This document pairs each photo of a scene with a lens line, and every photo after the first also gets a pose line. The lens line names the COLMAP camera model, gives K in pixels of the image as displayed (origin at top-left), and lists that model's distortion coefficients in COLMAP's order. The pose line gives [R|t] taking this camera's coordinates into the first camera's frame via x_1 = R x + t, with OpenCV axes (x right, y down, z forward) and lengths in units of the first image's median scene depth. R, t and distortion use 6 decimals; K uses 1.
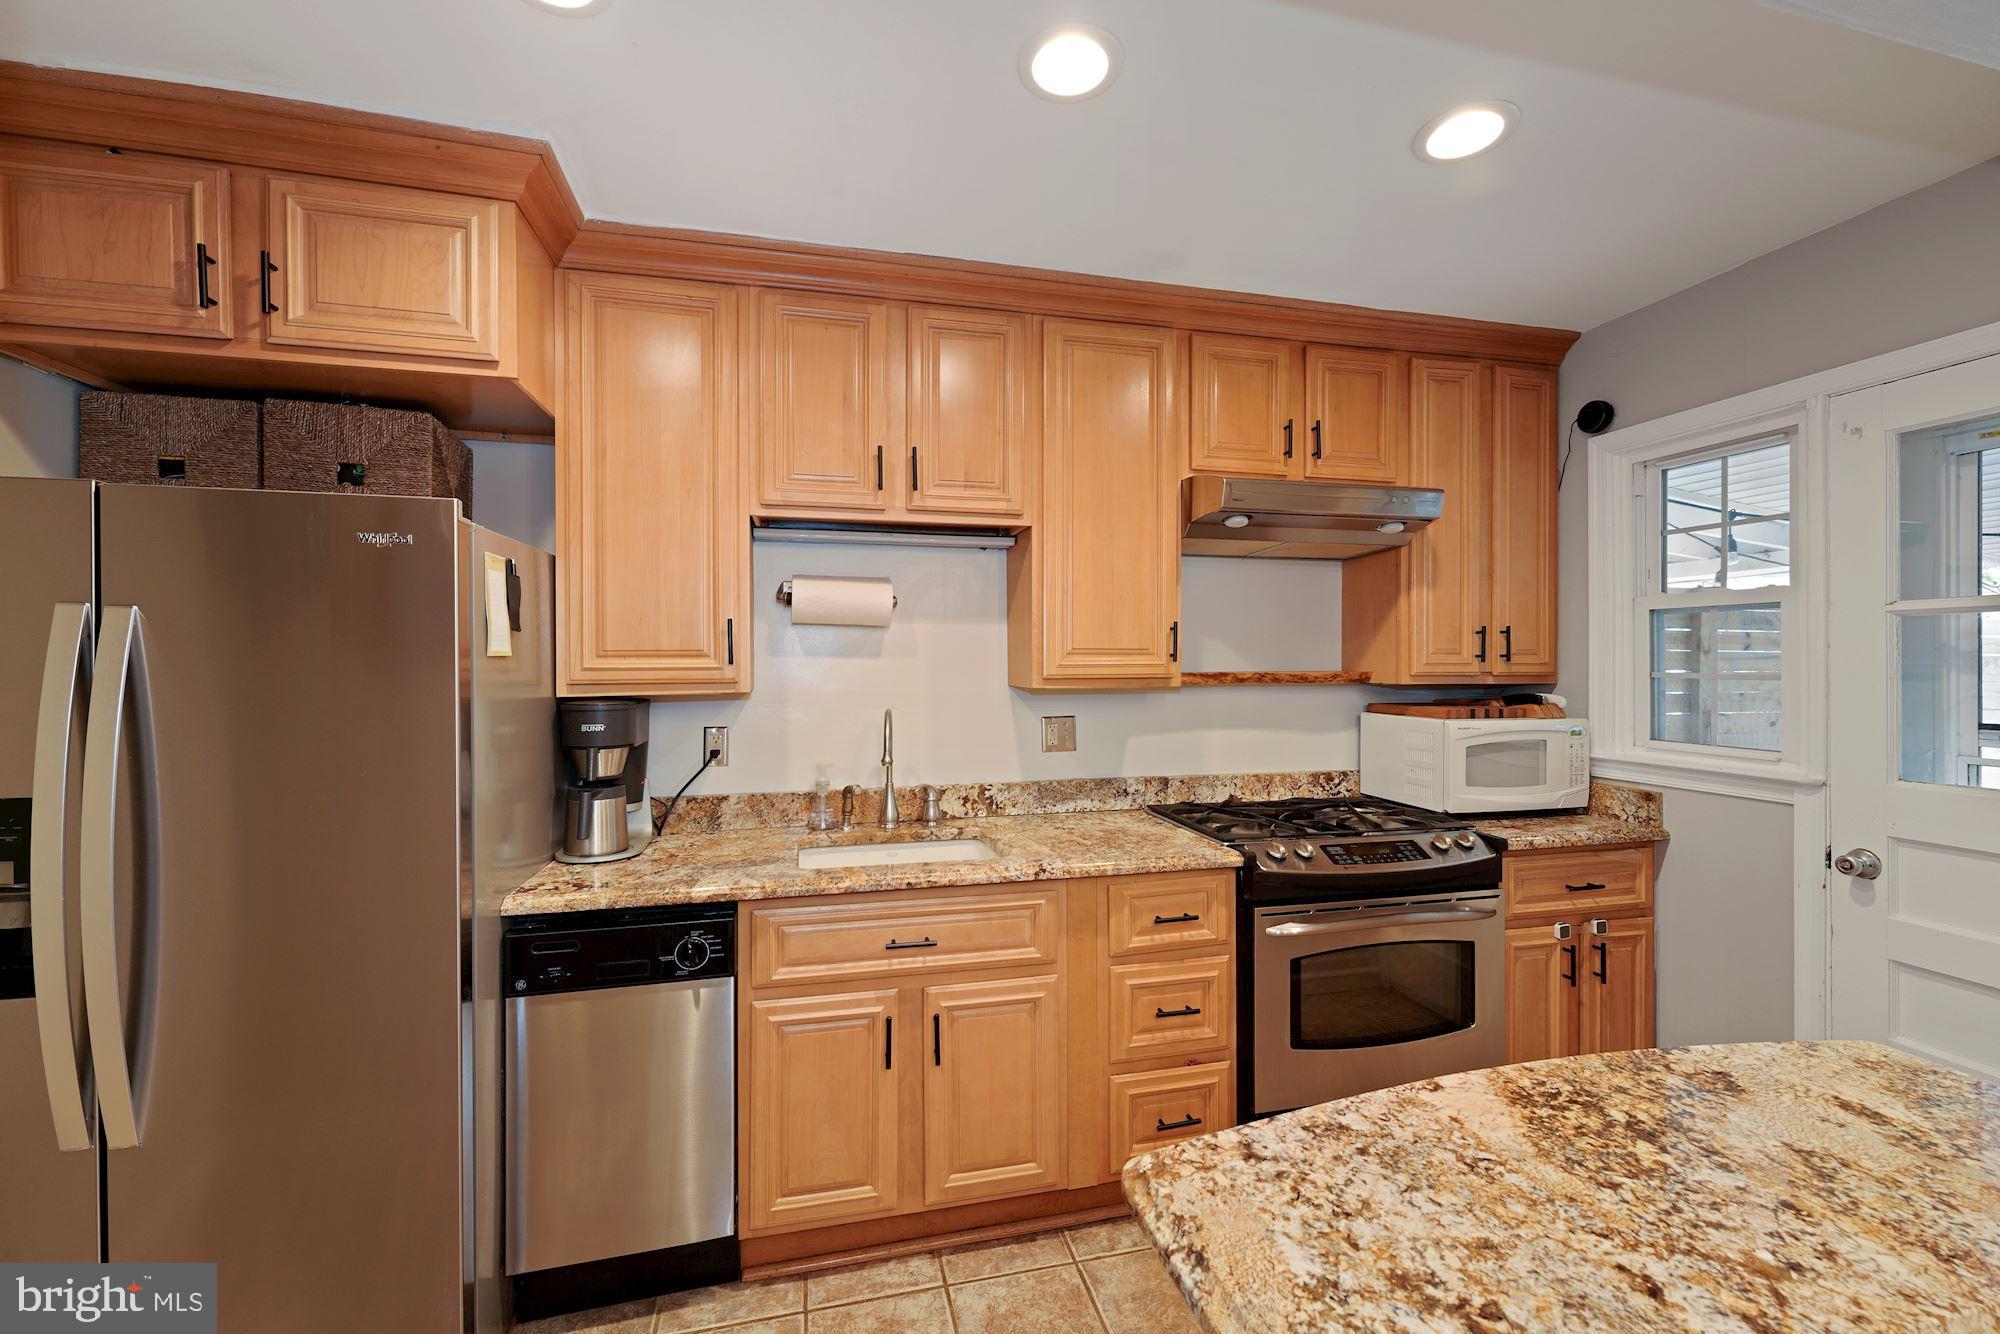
lens RADIAL K [[803.8, 0, 1004.6], [0, 803.8, 664.8], [0, 0, 1]] dist [-0.009543, 0.001150]
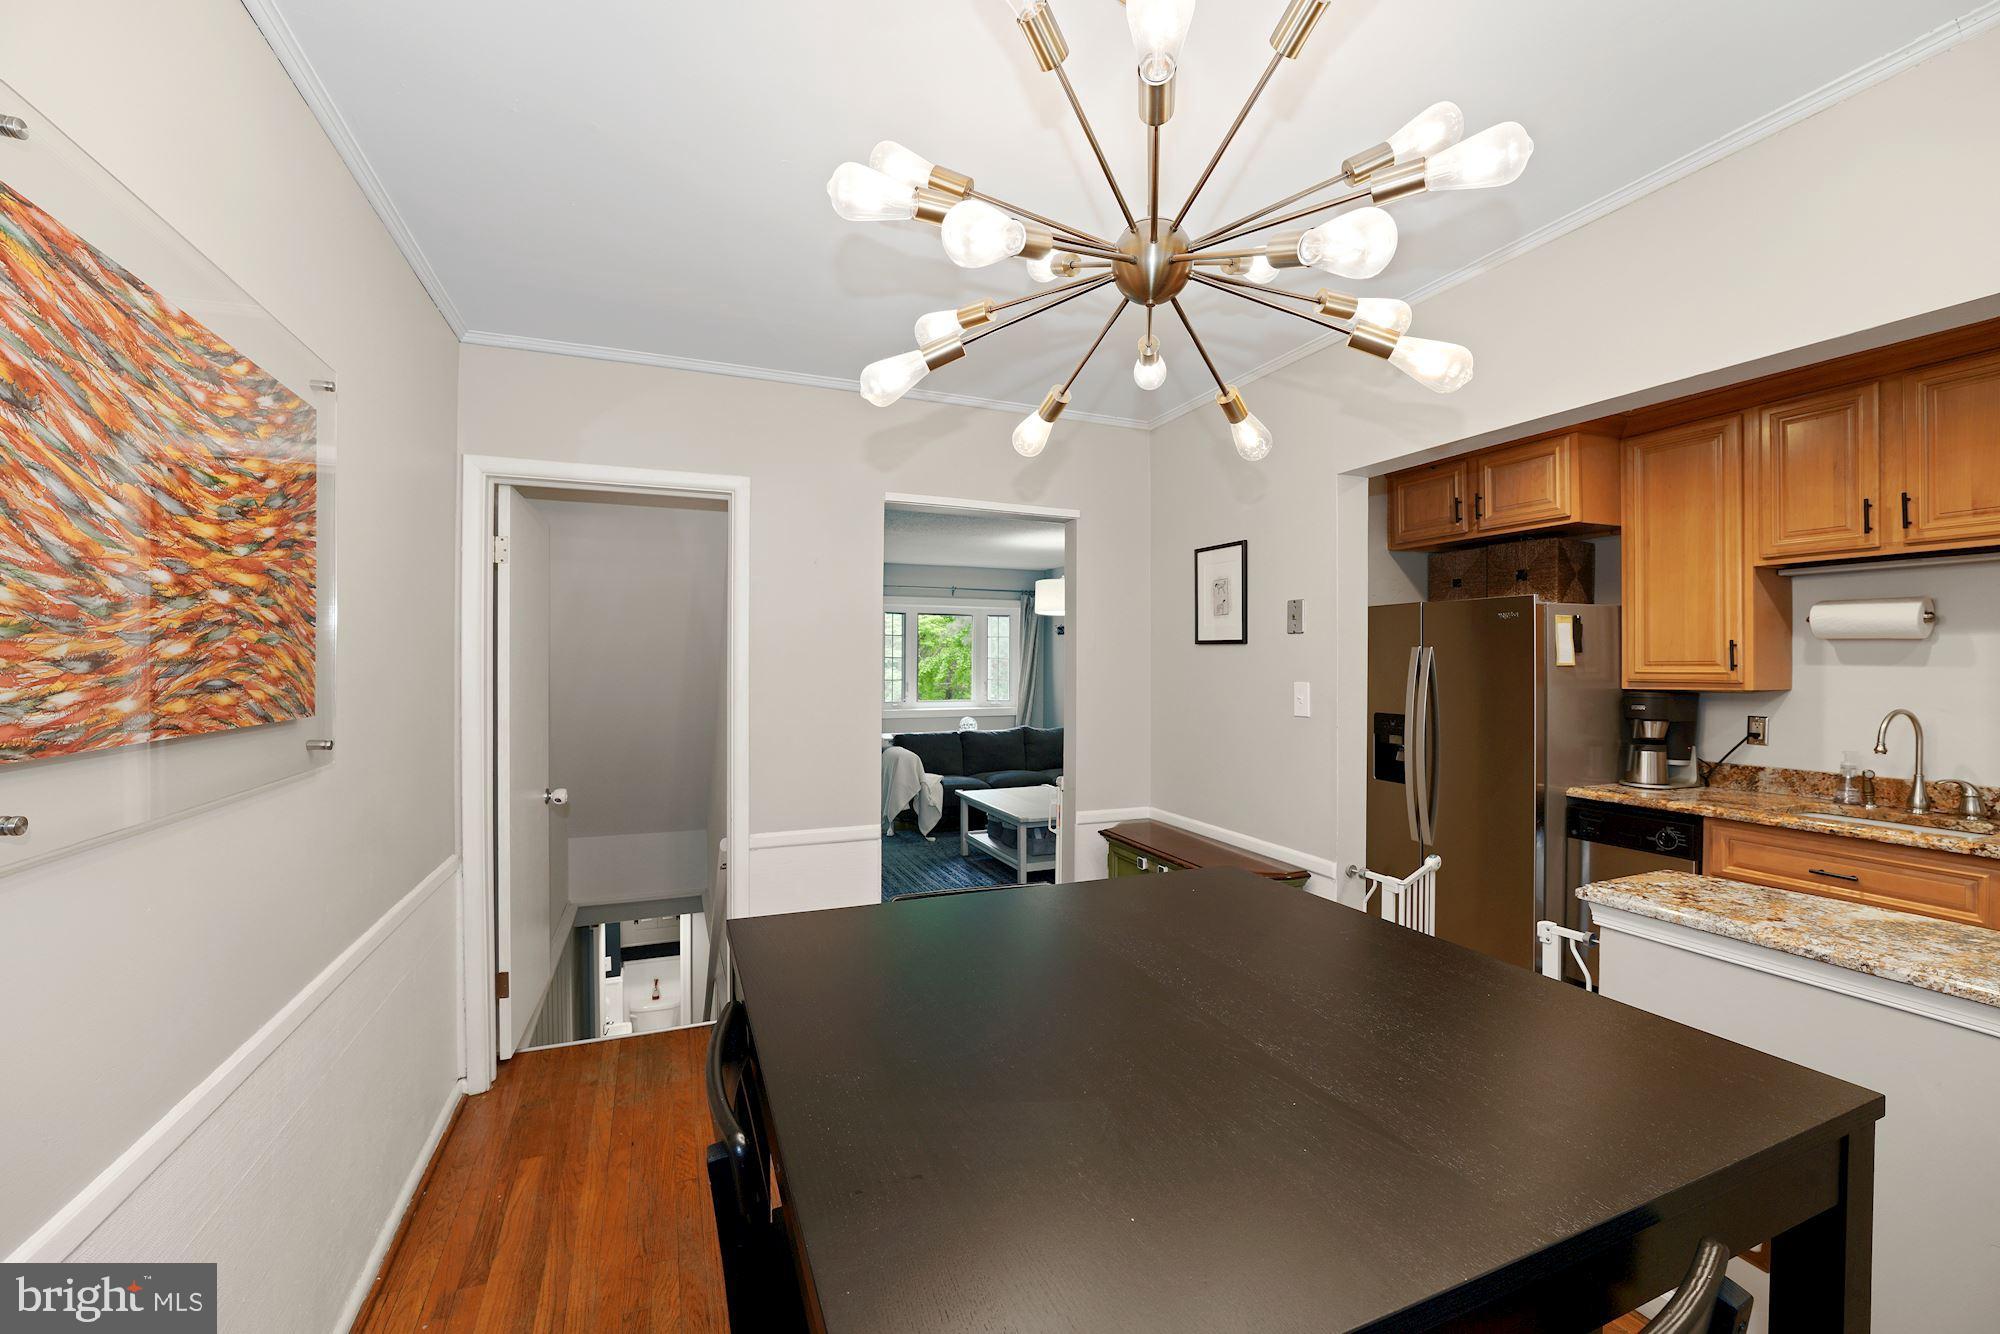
lens RADIAL K [[803.8, 0, 1014.4], [0, 803.8, 668.4], [0, 0, 1]] dist [-0.009543, 0.001150]
pose [[0.164198, 0.004054, -0.986419, 0.878965], [-0.002167, 0.999991, 0.003749, -0.008791], [0.986425, 0.001522, 0.164205, -0.541768]]
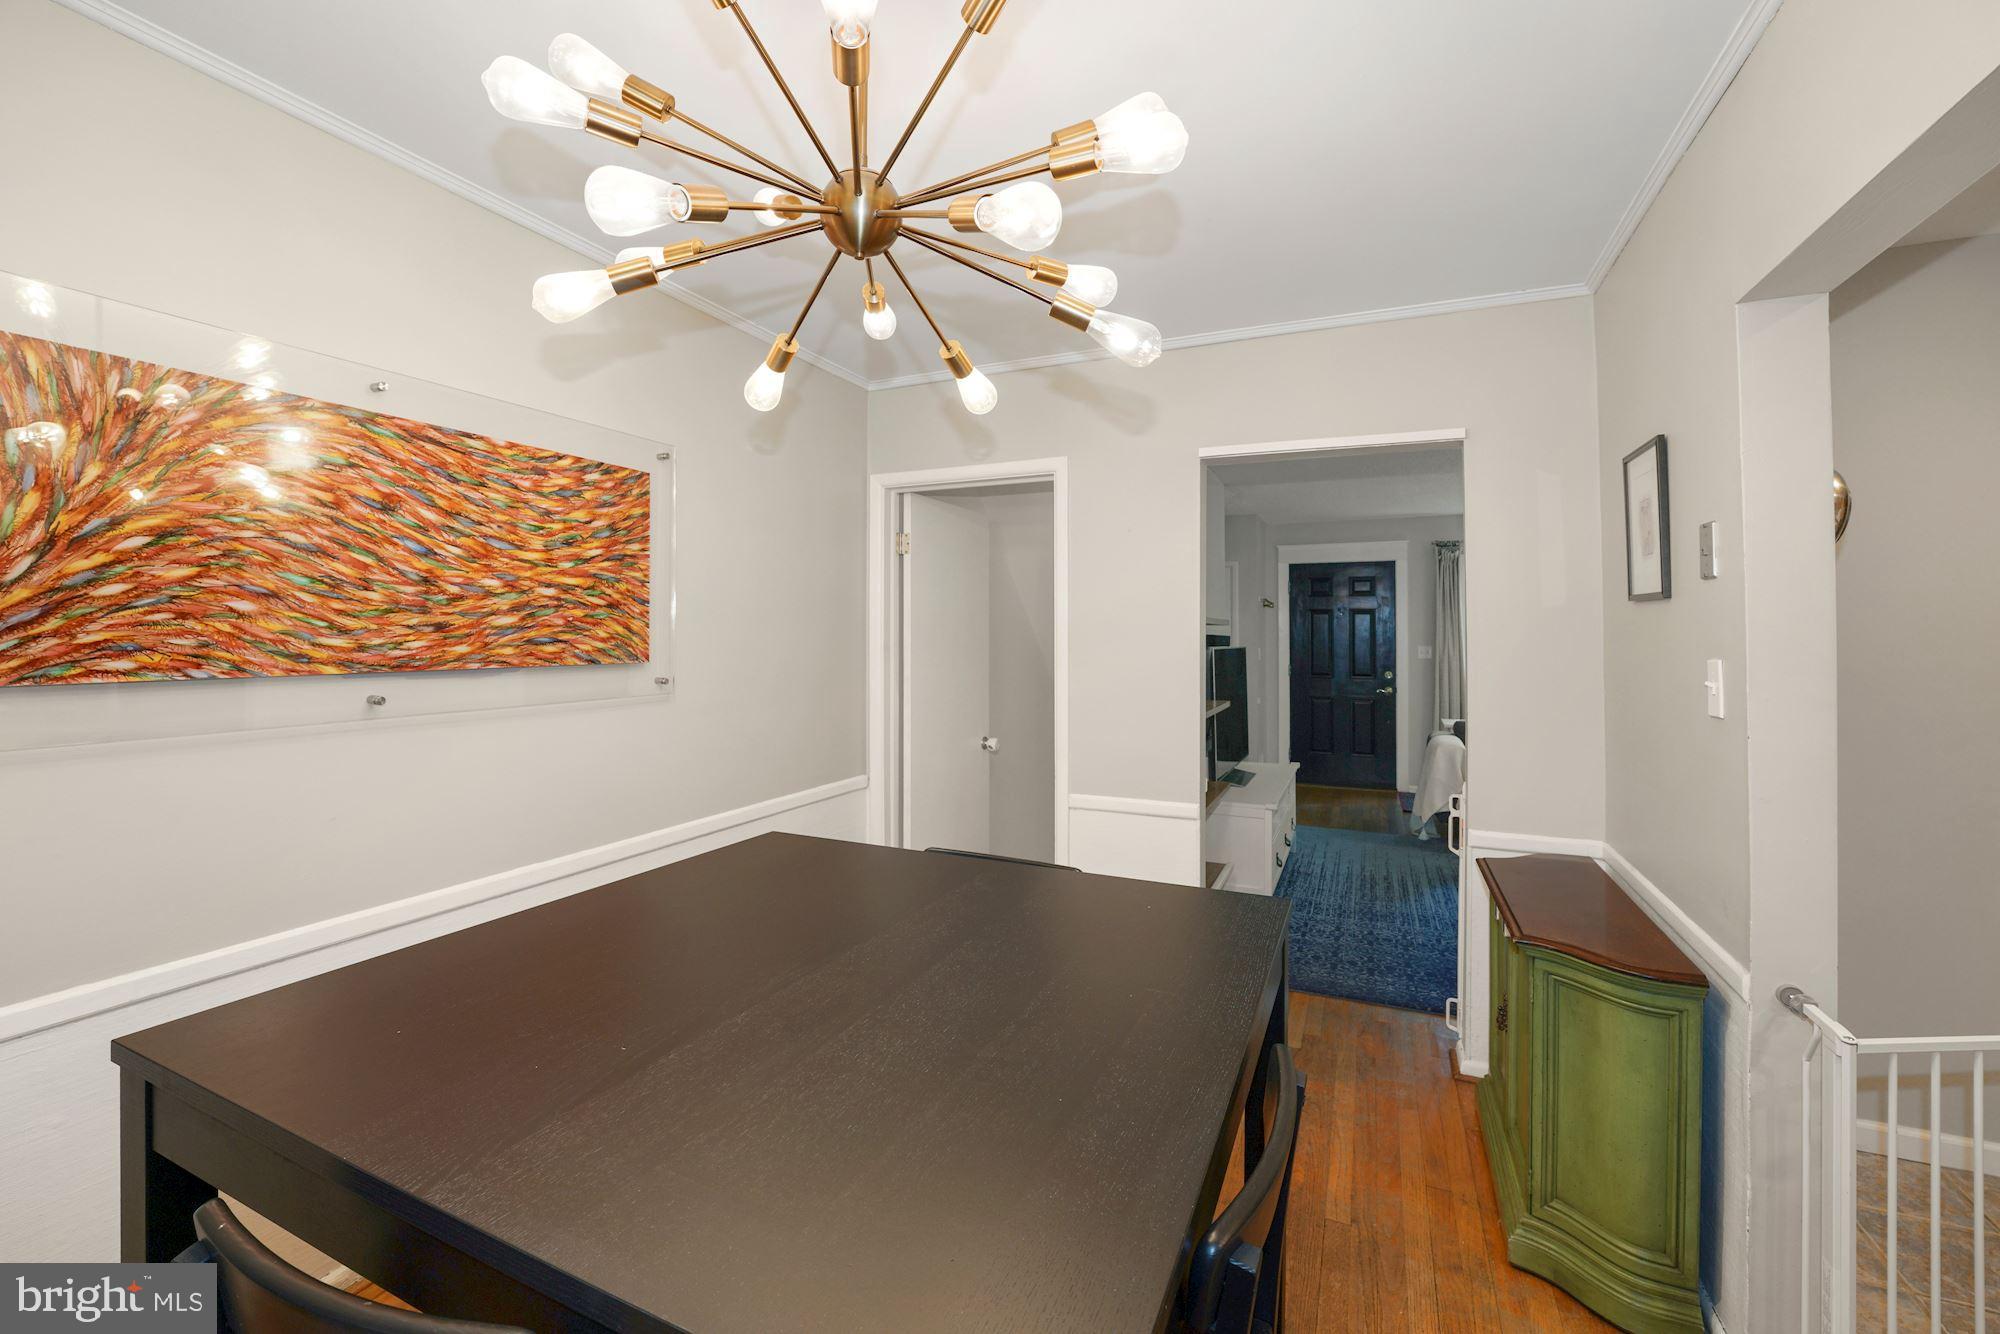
lens RADIAL K [[833.9, 0, 1009.7], [0, 833.9, 627.6], [0, 0, 1]] dist [-0.019195, -0.000812]
pose [[-0.613050, -0.010009, -0.789981, 0.711606], [-0.004839, 0.999949, -0.008914, -0.003945], [0.790029, -0.001642, -0.613067, 0.081024]]
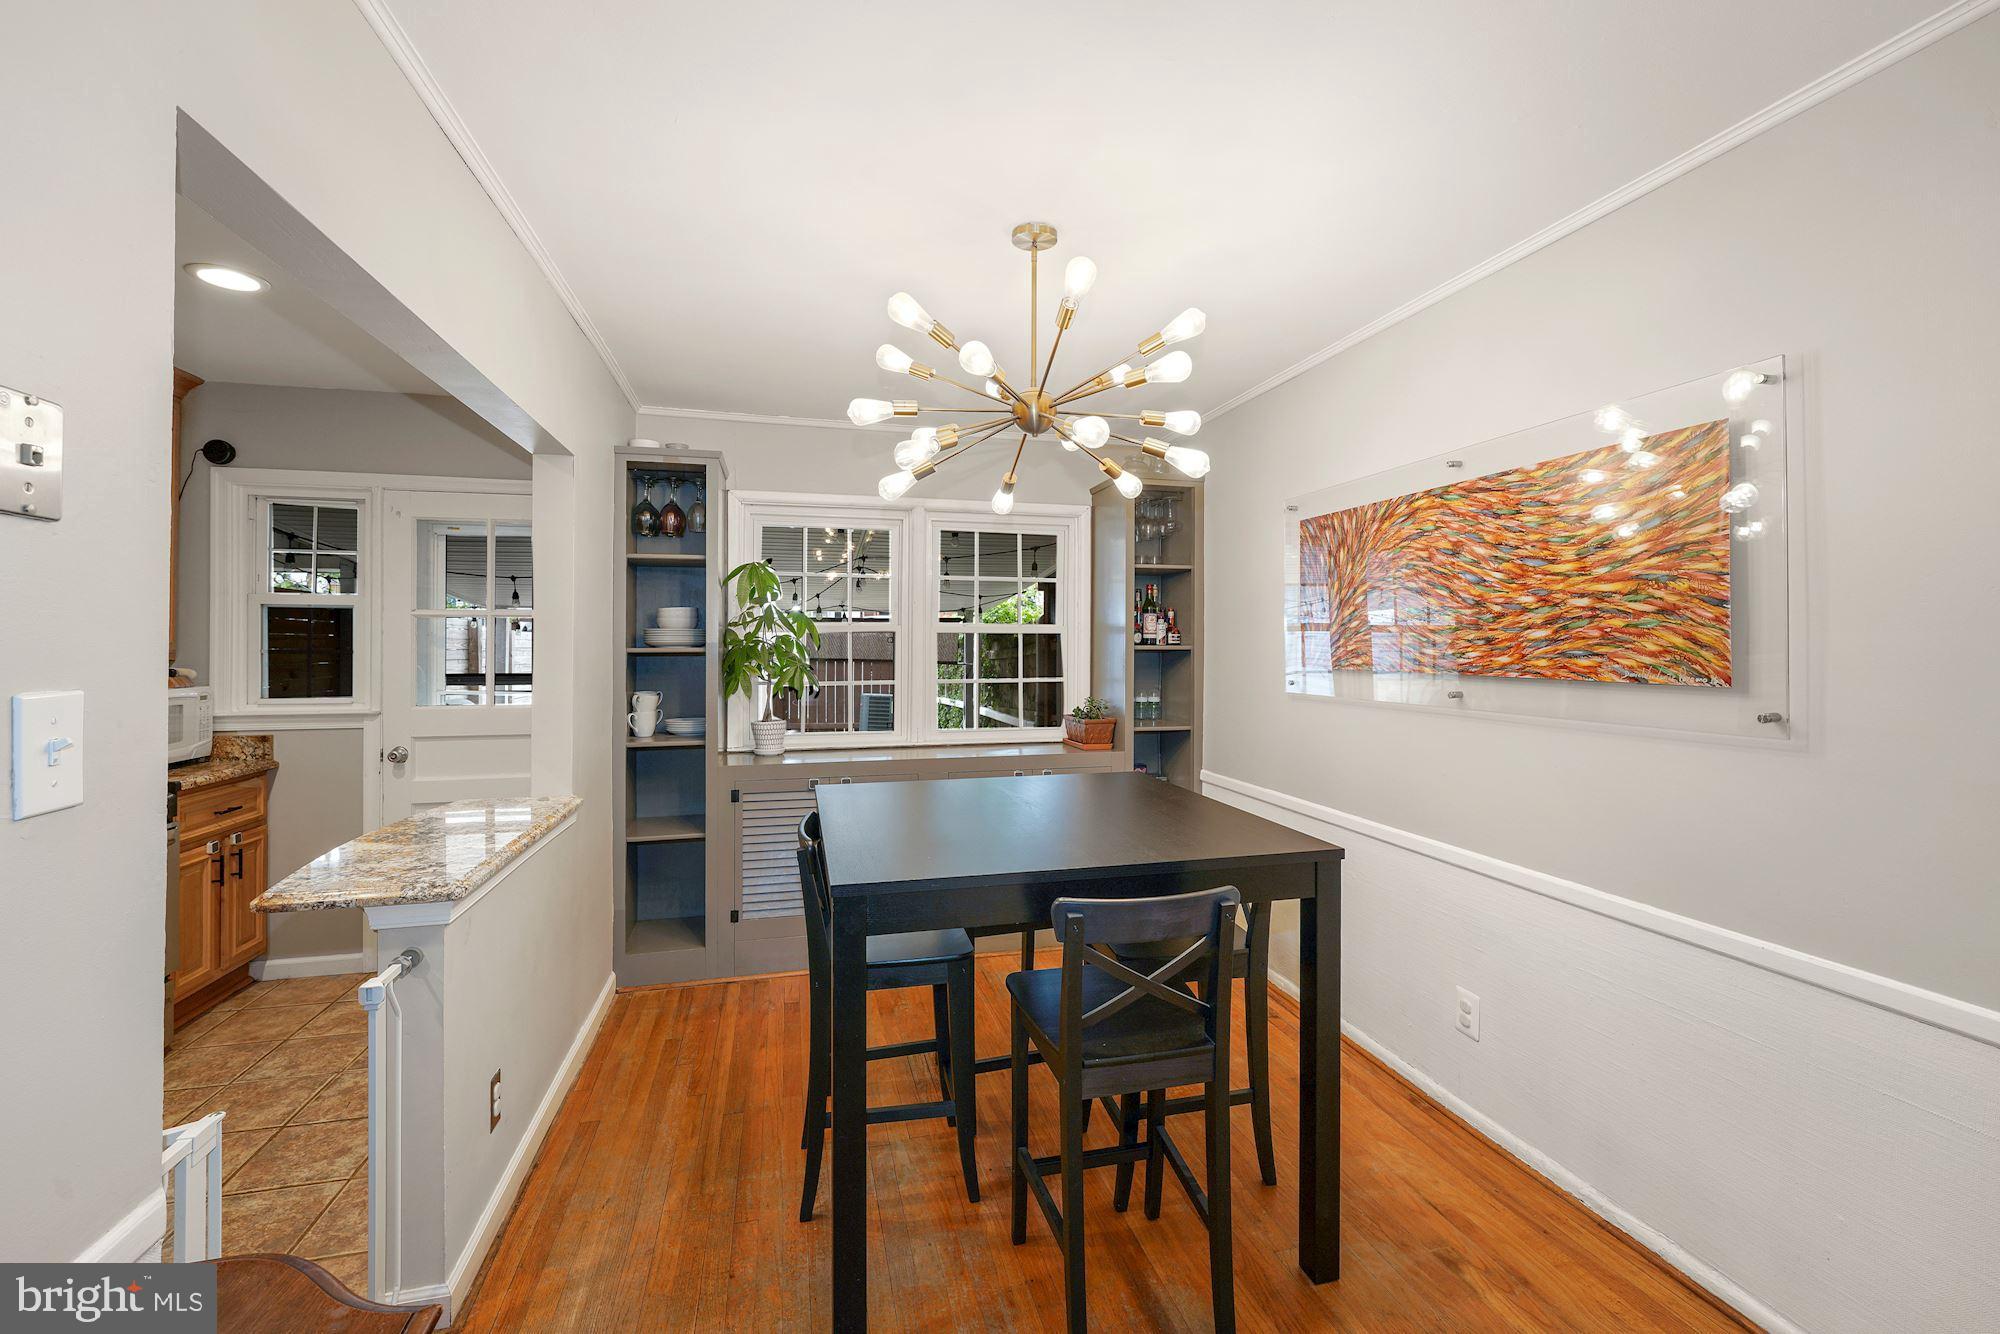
lens RADIAL K [[803.8, 0, 989.3], [0, 803.8, 651.4], [0, 0, 1]] dist [-0.009543, 0.001150]
pose [[0.000607, -0.011791, 0.999930, -0.664811], [-0.002353, 0.999928, 0.011792, -0.006301], [-0.999997, -0.002360, 0.000579, -0.298714]]
